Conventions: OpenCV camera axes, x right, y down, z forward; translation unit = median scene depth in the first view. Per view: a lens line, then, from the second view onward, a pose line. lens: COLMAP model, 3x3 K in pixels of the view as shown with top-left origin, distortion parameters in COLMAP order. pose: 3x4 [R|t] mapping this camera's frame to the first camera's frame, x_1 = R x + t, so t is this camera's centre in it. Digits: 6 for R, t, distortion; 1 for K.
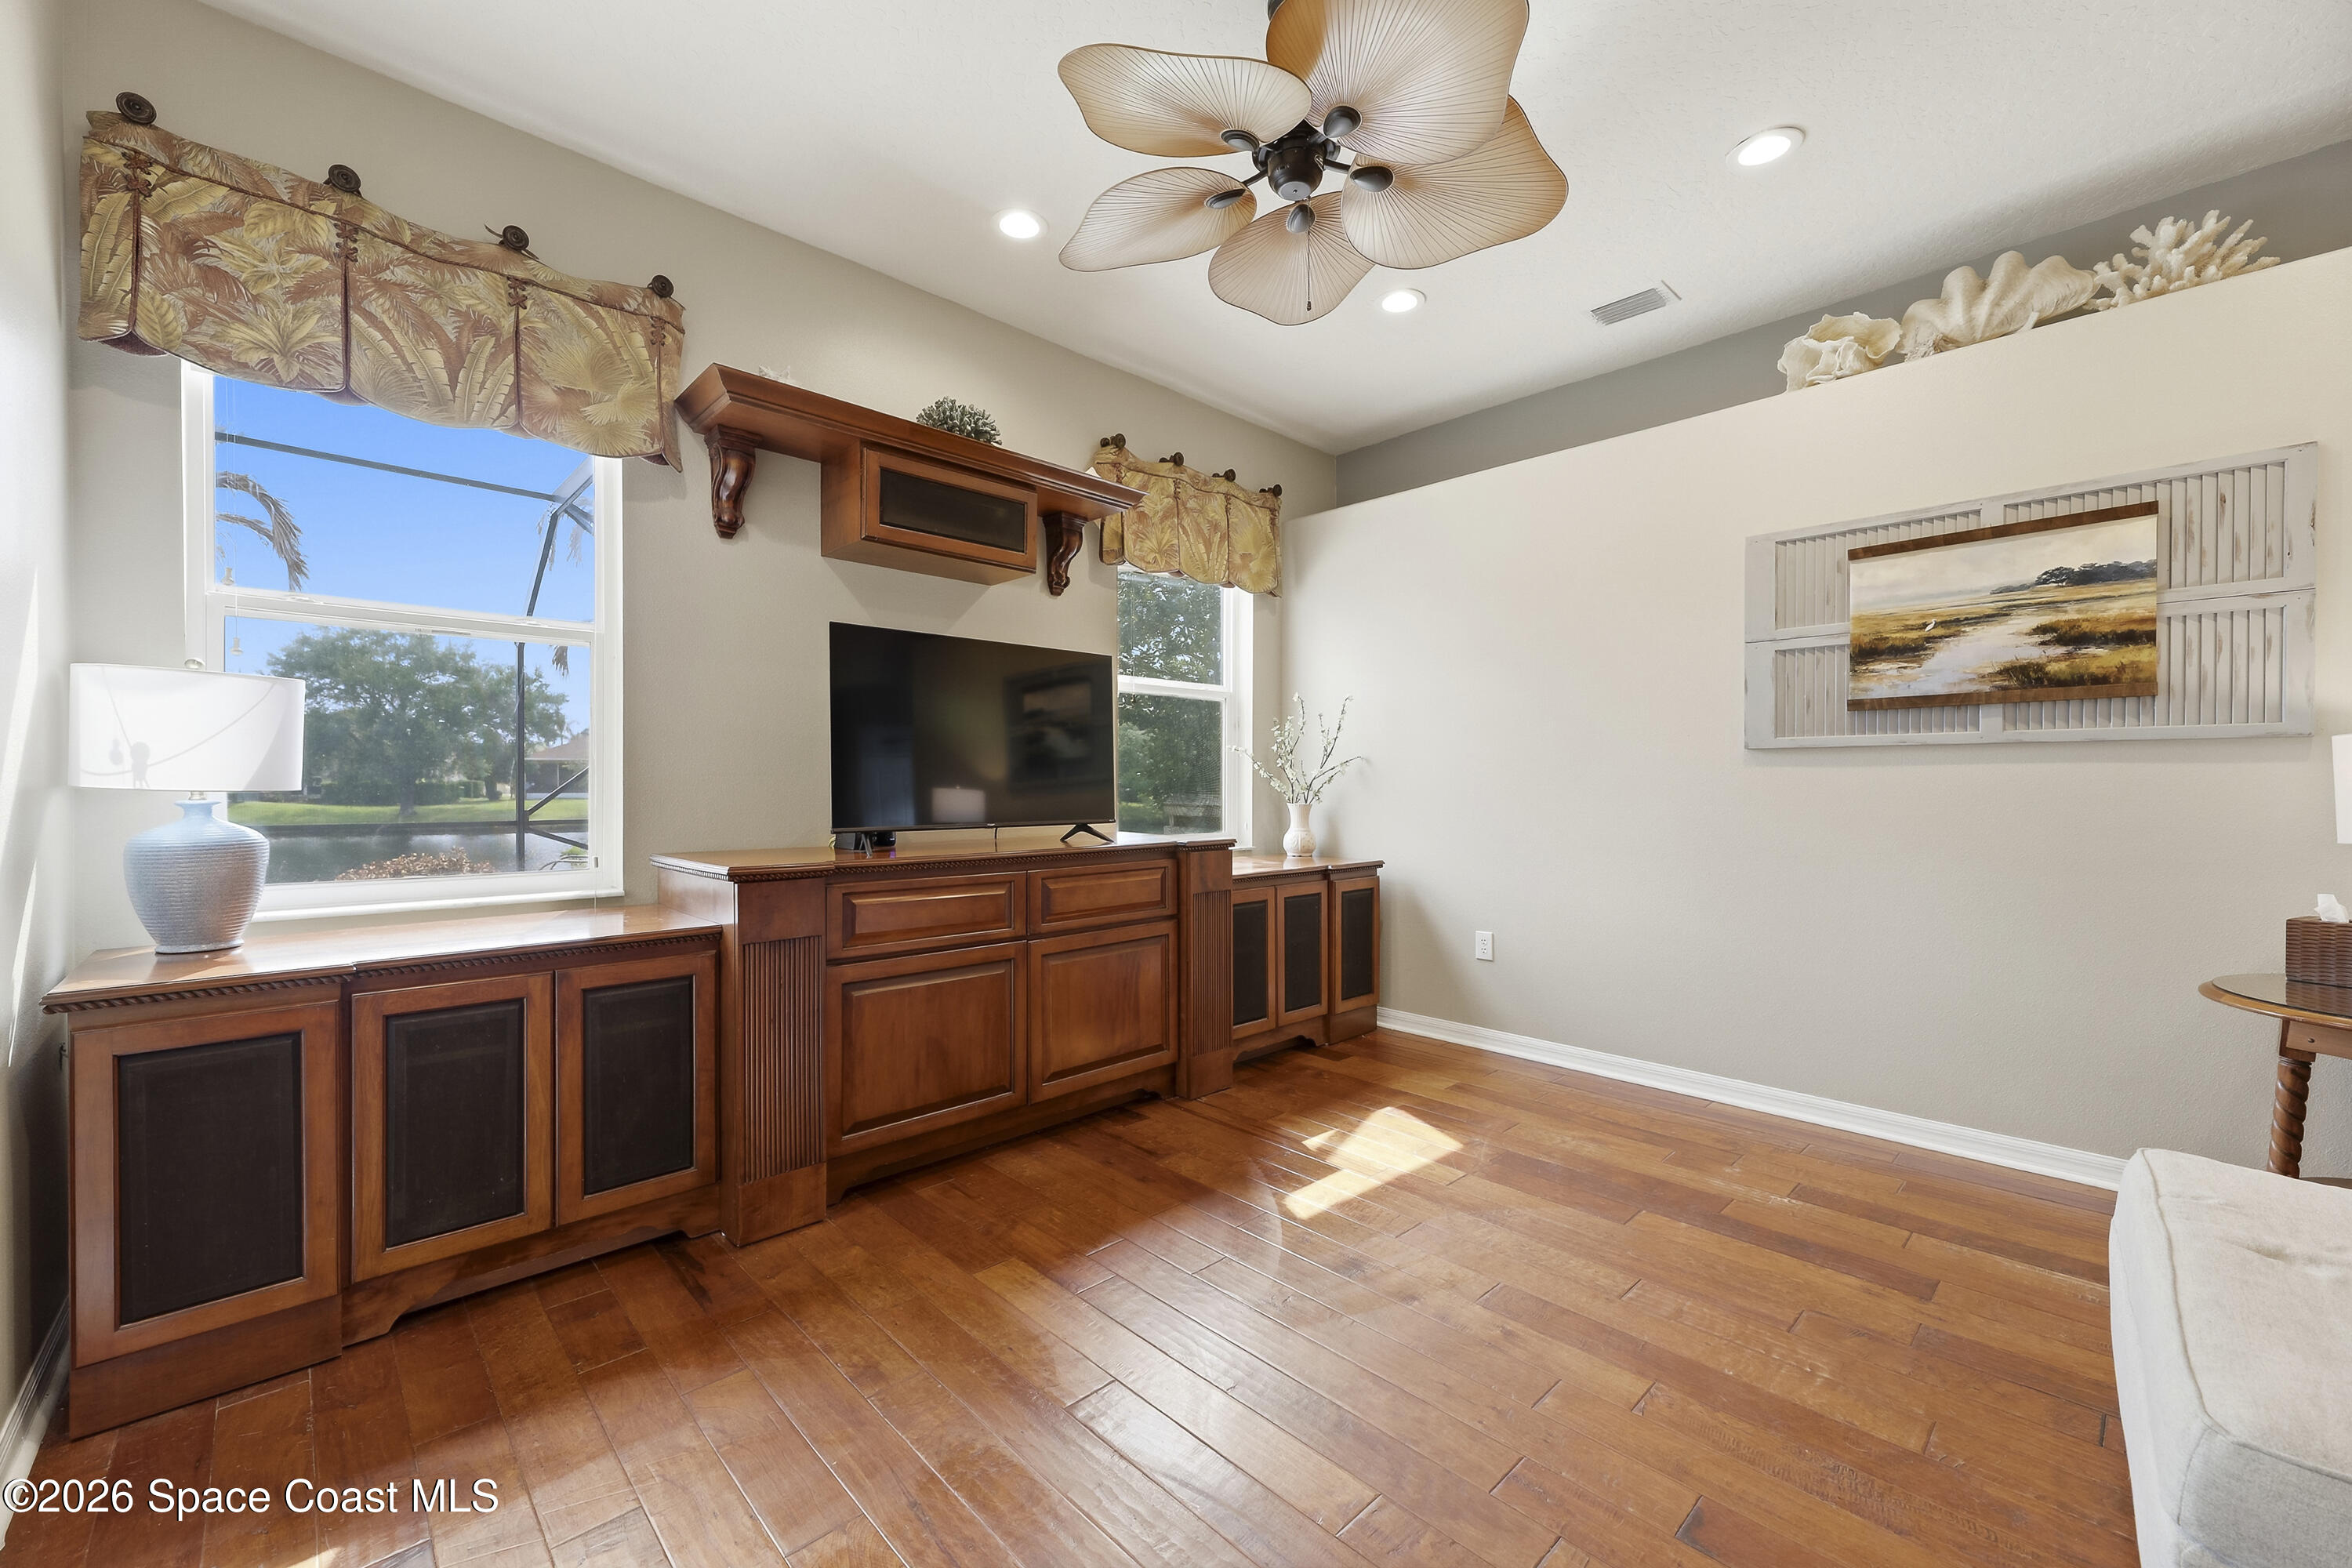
lens RADIAL K [[935.3, 0, 1173.6], [0, 935.3, 792.1], [0, 0, 1]] dist [0.005312, -0.000010]
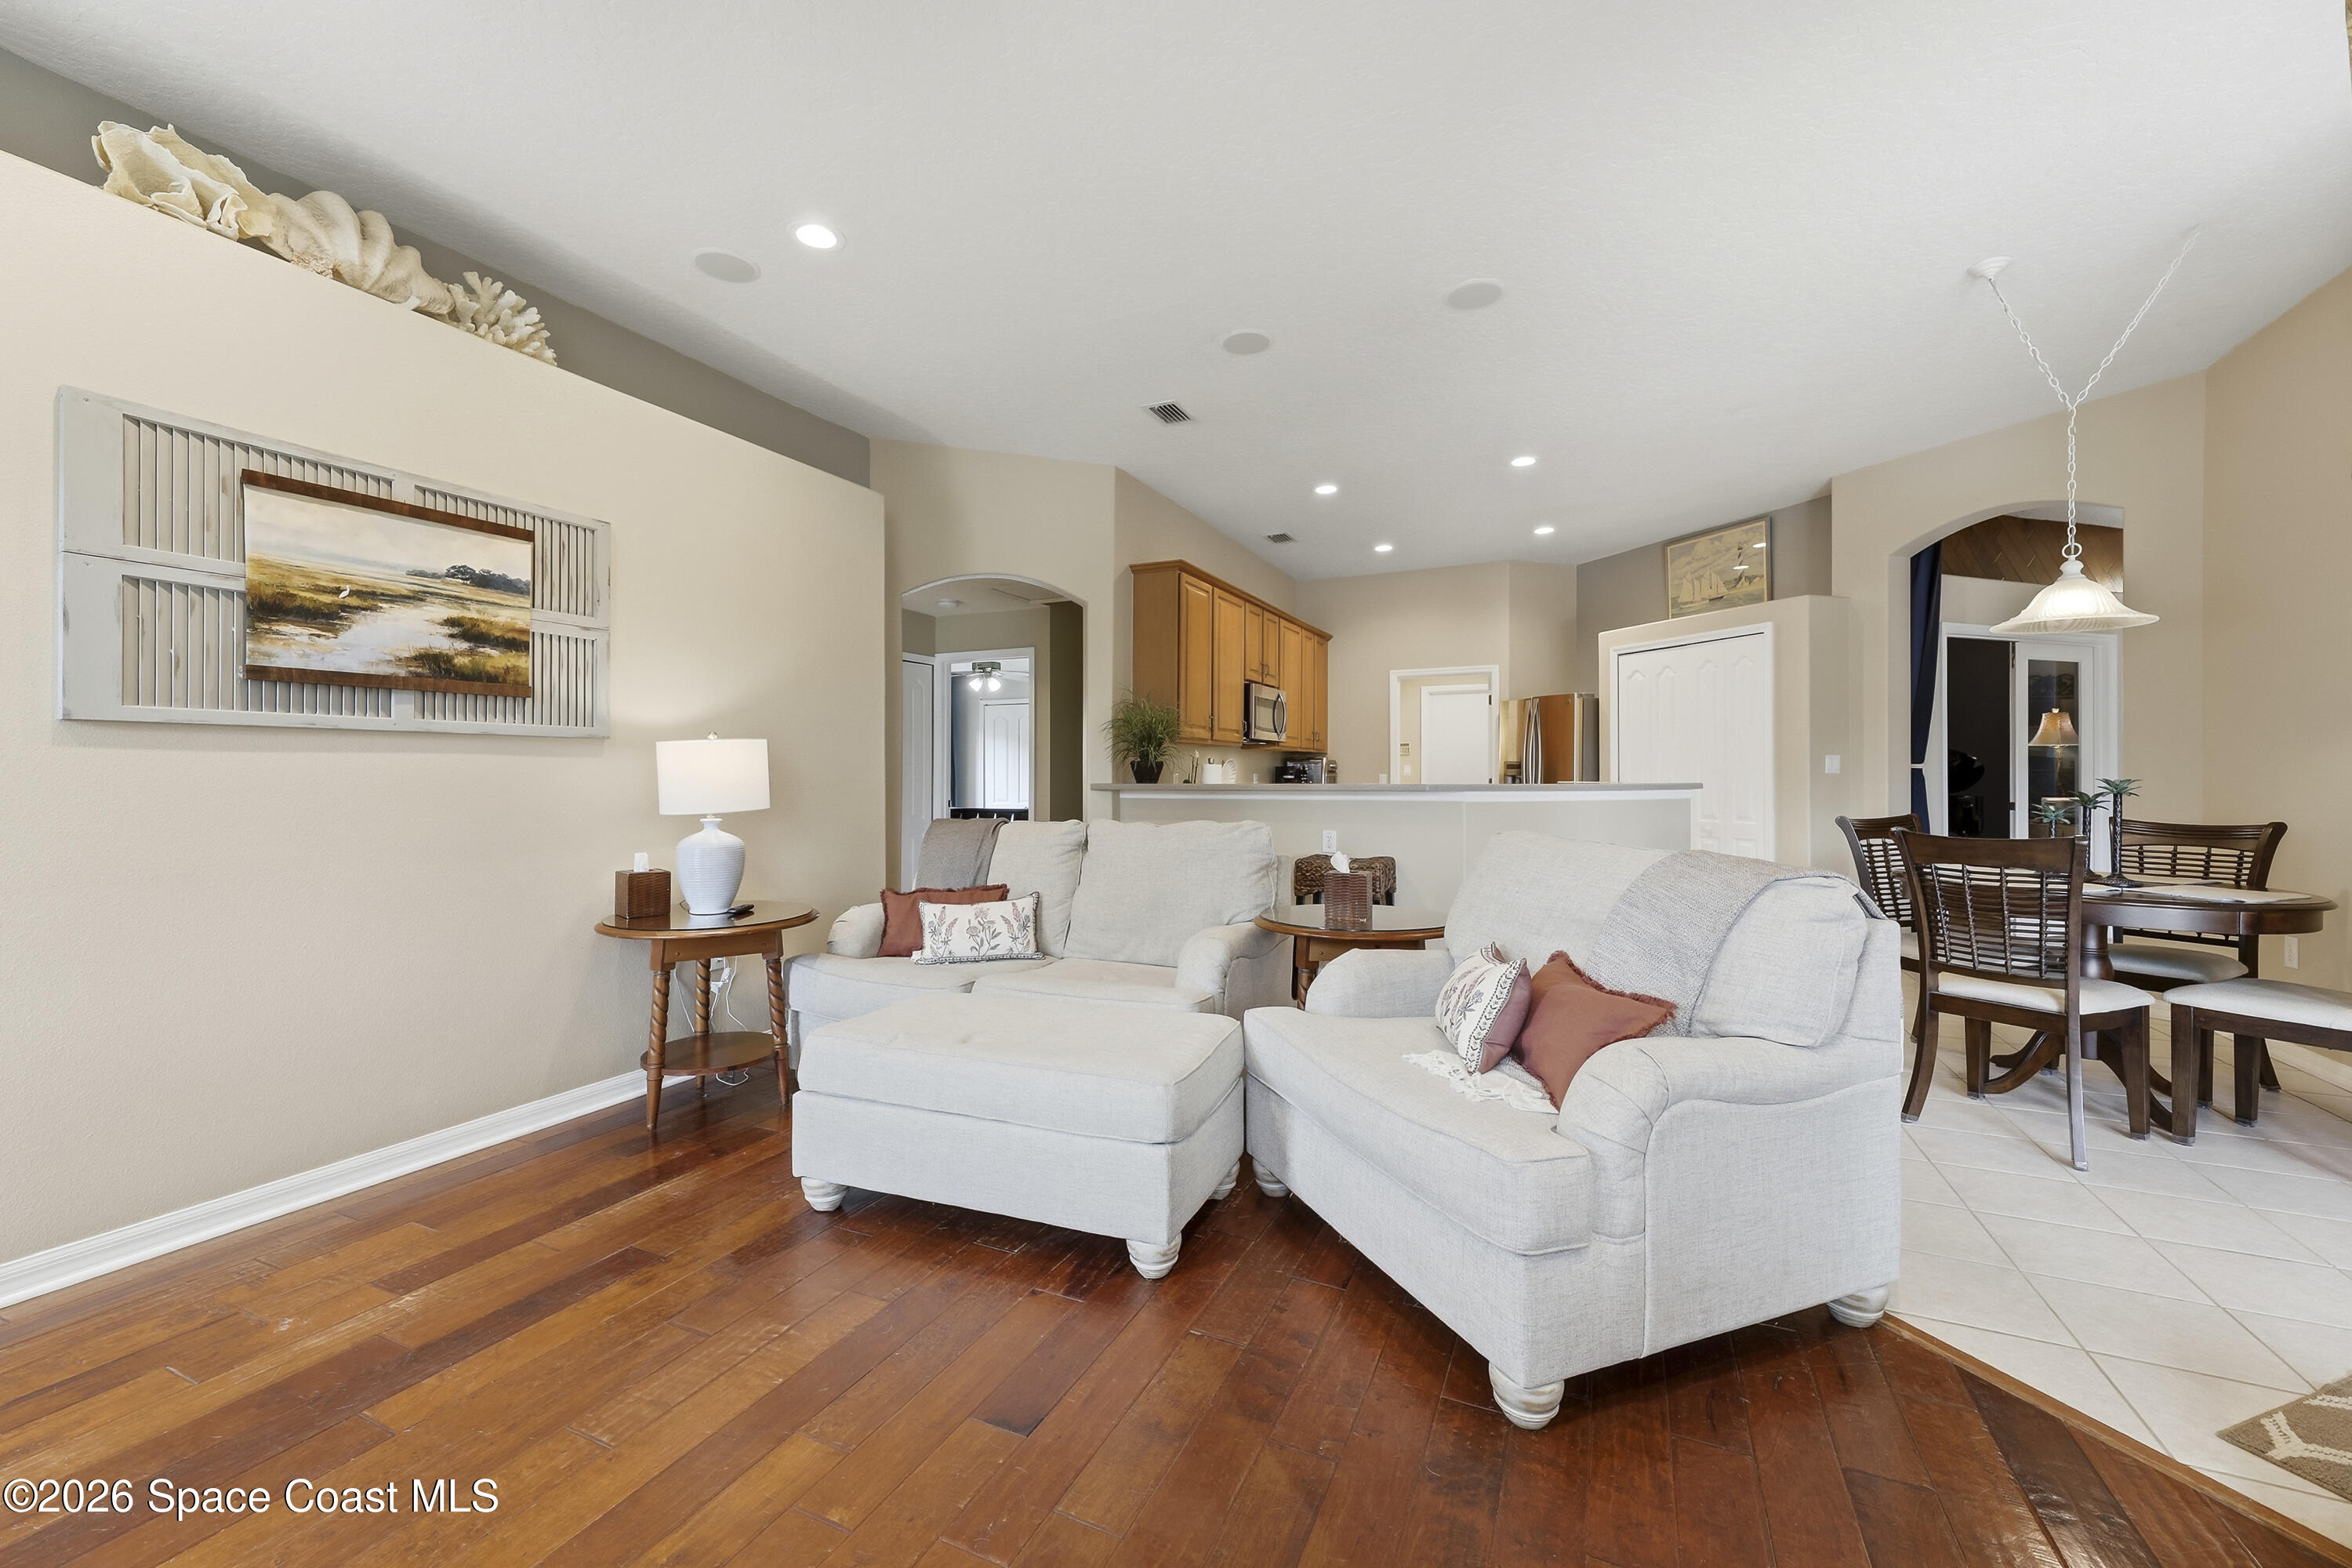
lens RADIAL K [[949.7, 0, 1166.0], [0, 949.7, 777.2], [0, 0, 1]] dist [0.001904, 0.000217]
pose [[-0.362868, -0.002879, 0.931836, -0.303811], [0.009253, 0.999935, 0.006693, -0.005036], [-0.931794, 0.011051, -0.362818, 0.635384]]
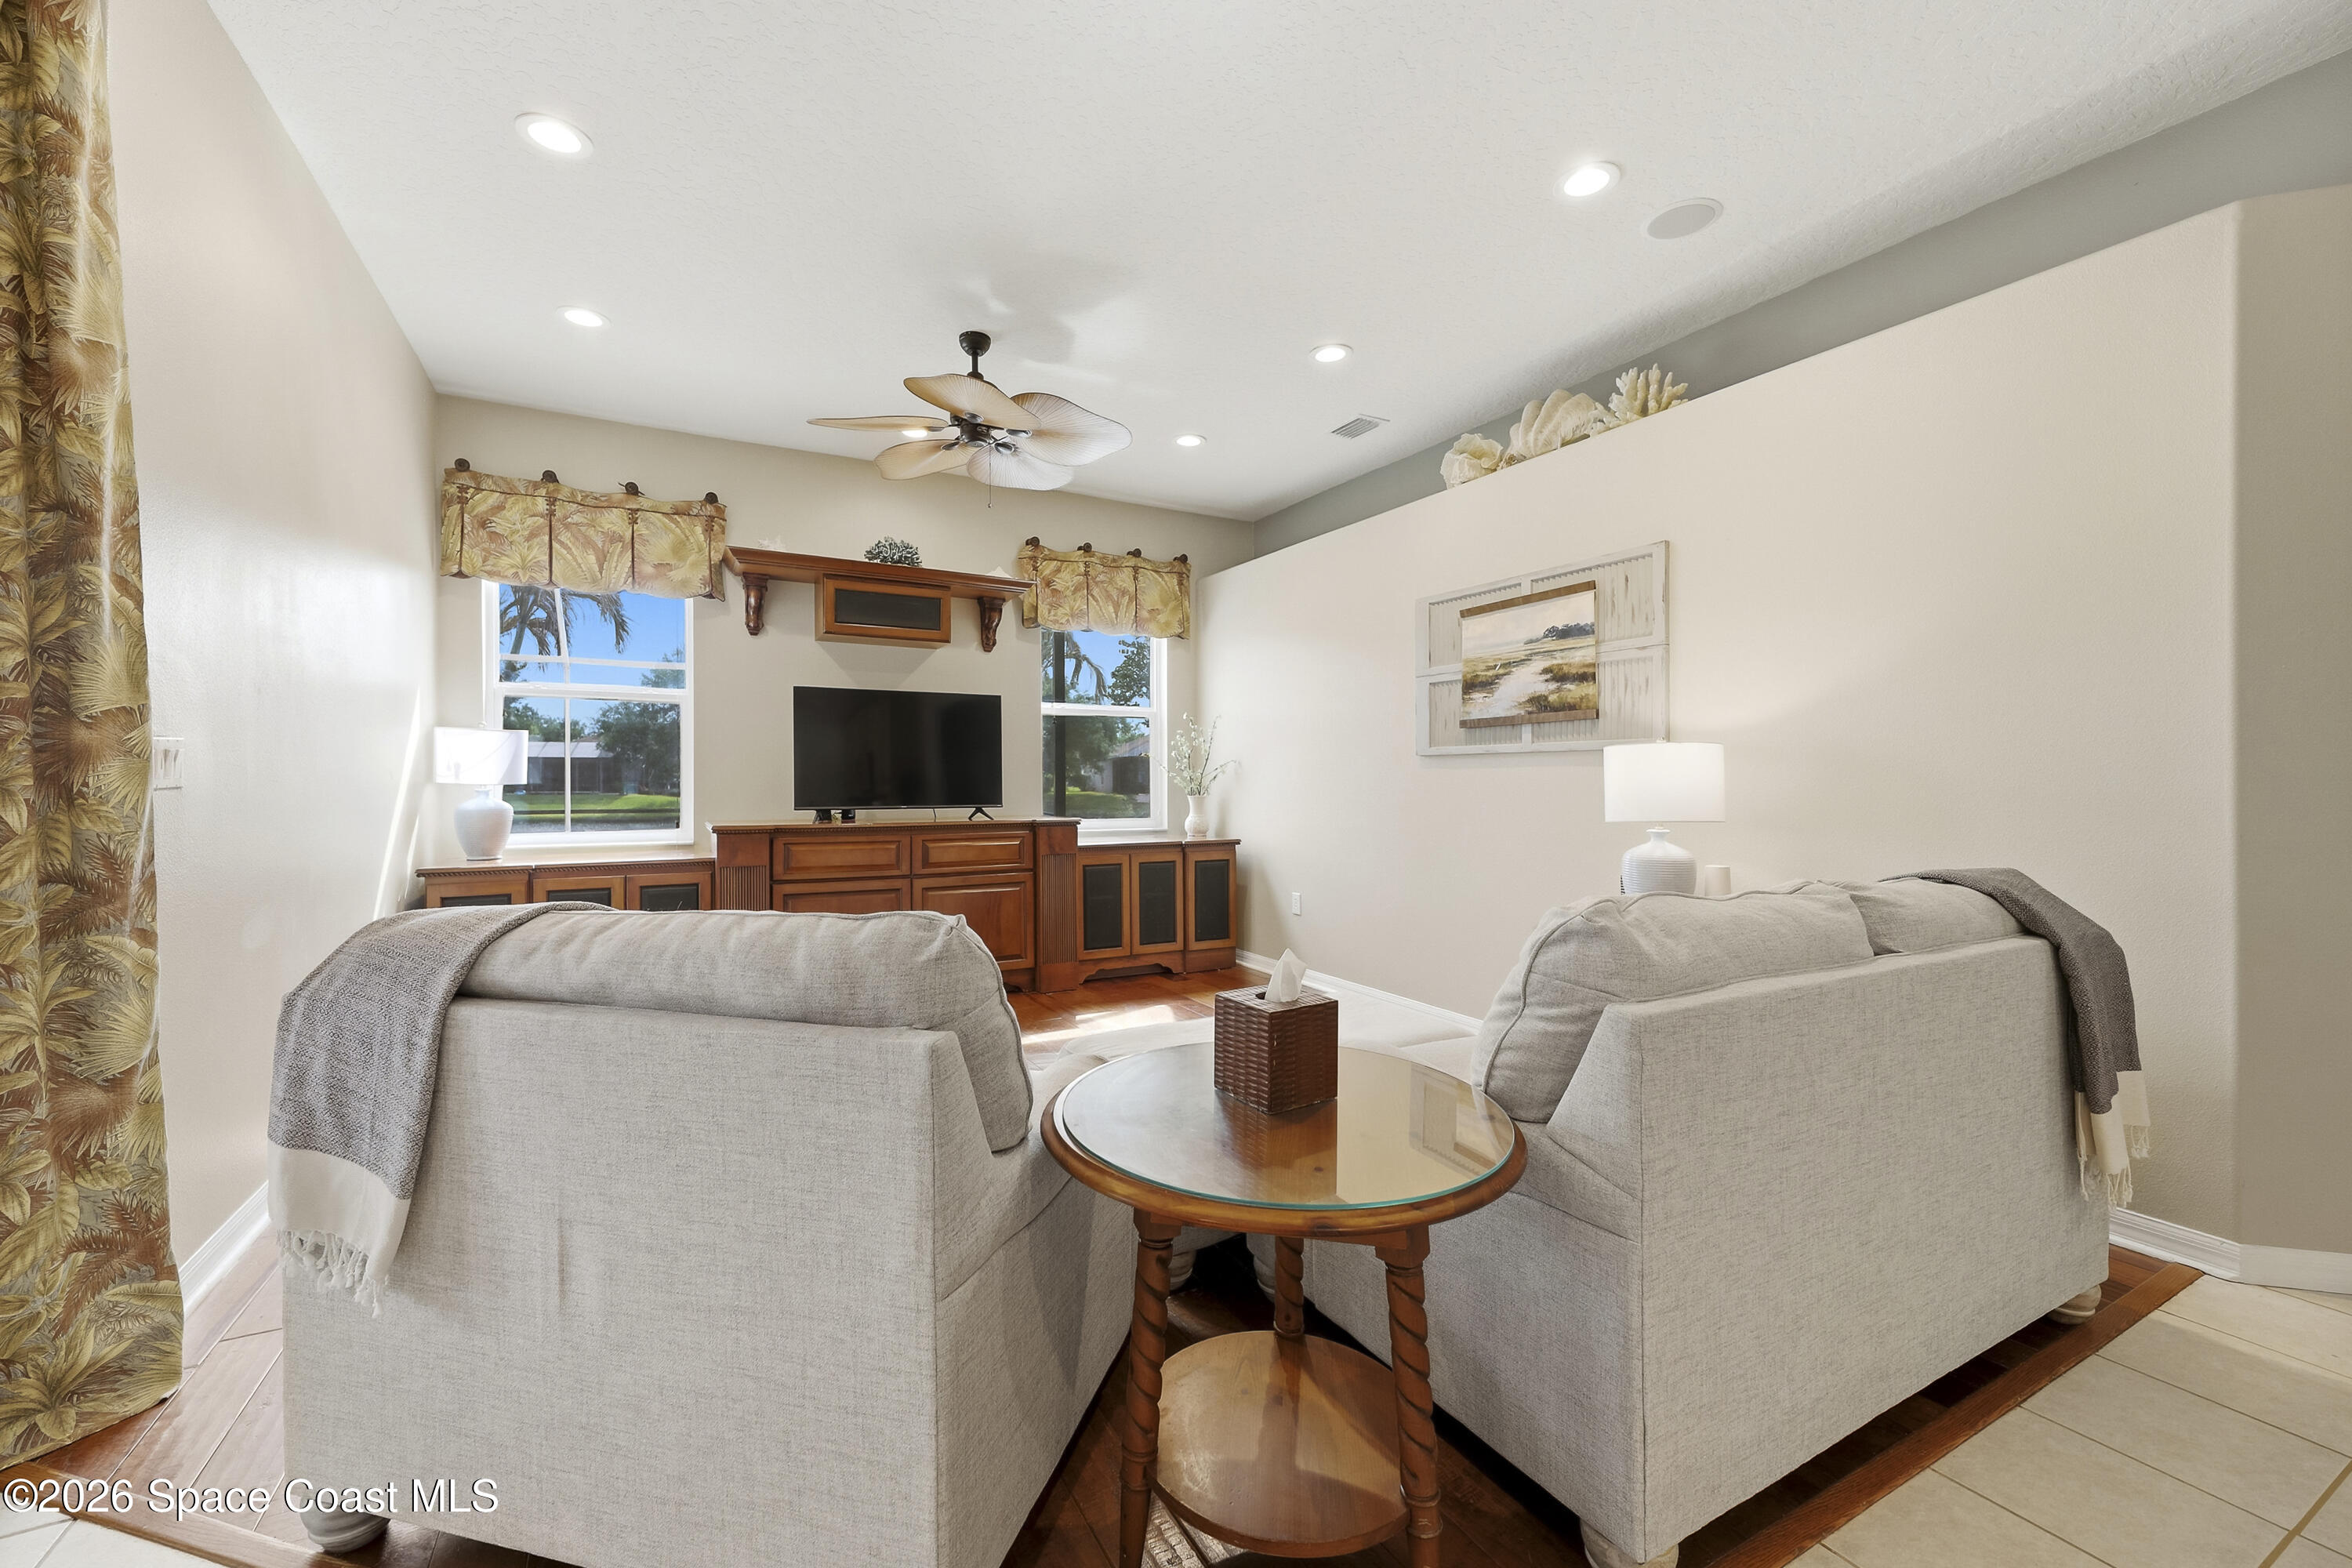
lens RADIAL K [[935.3, 0, 1173.6], [0, 935.3, 792.1], [0, 0, 1]] dist [0.005312, -0.000010]
pose [[0.966522, 0.003666, -0.256558, 0.725861], [-0.002737, 0.999988, 0.003979, 0.002463], [0.256570, -0.003144, 0.966521, -0.464273]]
